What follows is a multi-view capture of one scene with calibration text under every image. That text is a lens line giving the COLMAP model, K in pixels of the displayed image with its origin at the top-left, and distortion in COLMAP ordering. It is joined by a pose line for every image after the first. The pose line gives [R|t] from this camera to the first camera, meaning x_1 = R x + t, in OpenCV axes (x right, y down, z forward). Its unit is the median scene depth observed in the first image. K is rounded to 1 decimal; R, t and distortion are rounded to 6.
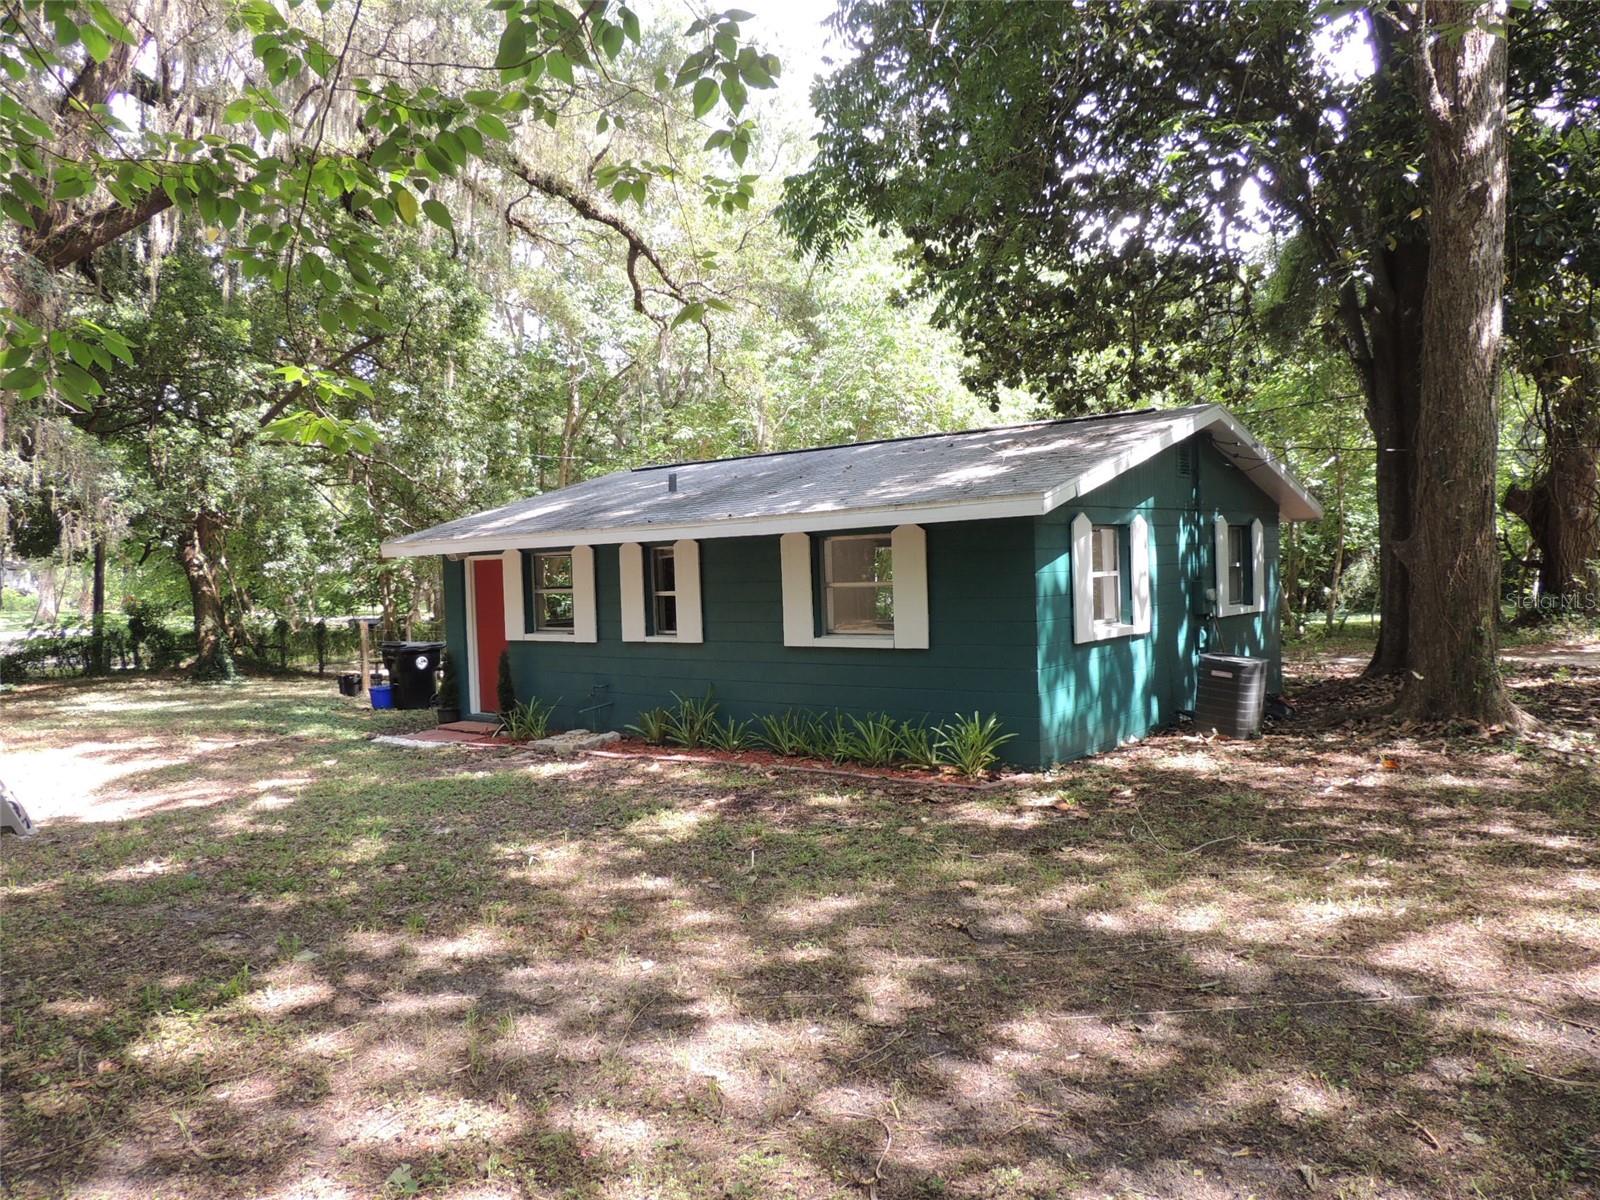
lens RADIAL K [[1140.1, 0, 808.6], [0, 1140.1, 598.0], [0, 0, 1]] dist [-0.030584, 0.001561]
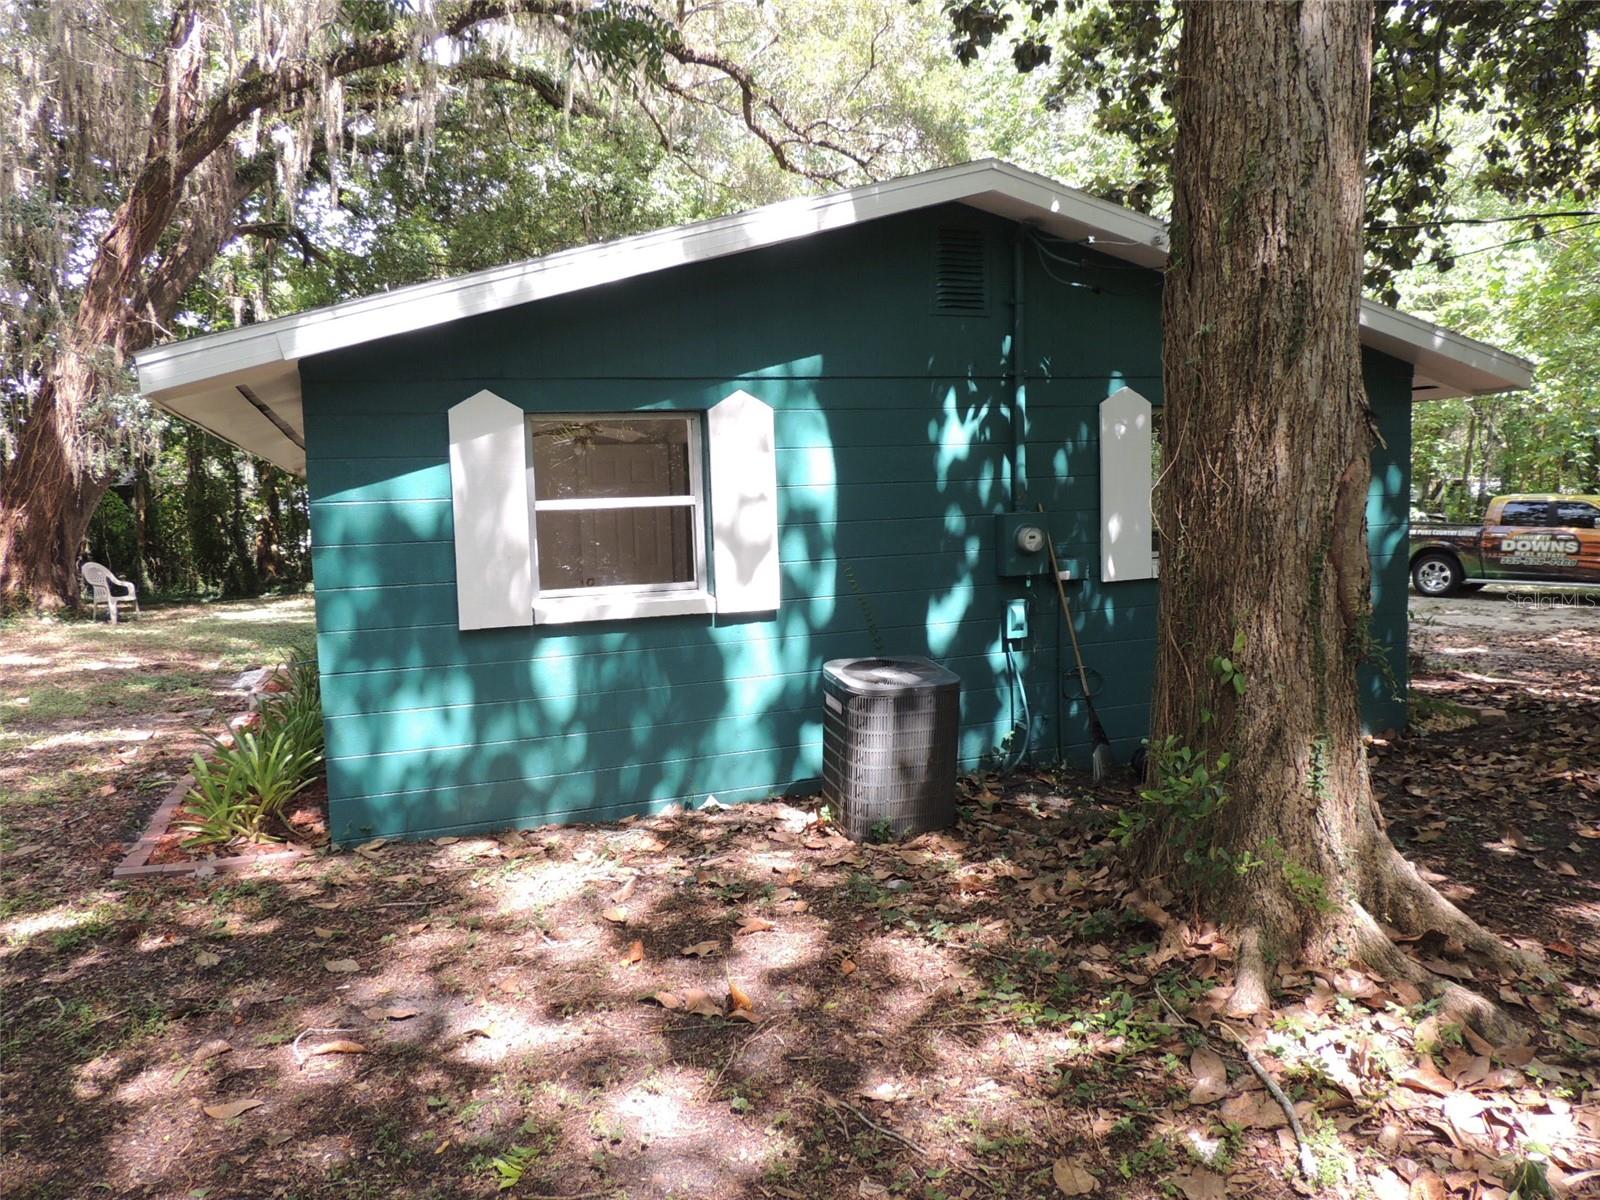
lens RADIAL K [[1140.1, 0, 808.6], [0, 1140.1, 598.0], [0, 0, 1]] dist [-0.030584, 0.001561]
pose [[0.848964, 0.053926, -0.525691, 0.595490], [-0.011981, 0.996488, 0.082873, -0.020232], [0.528314, -0.064058, 0.846629, 0.549472]]
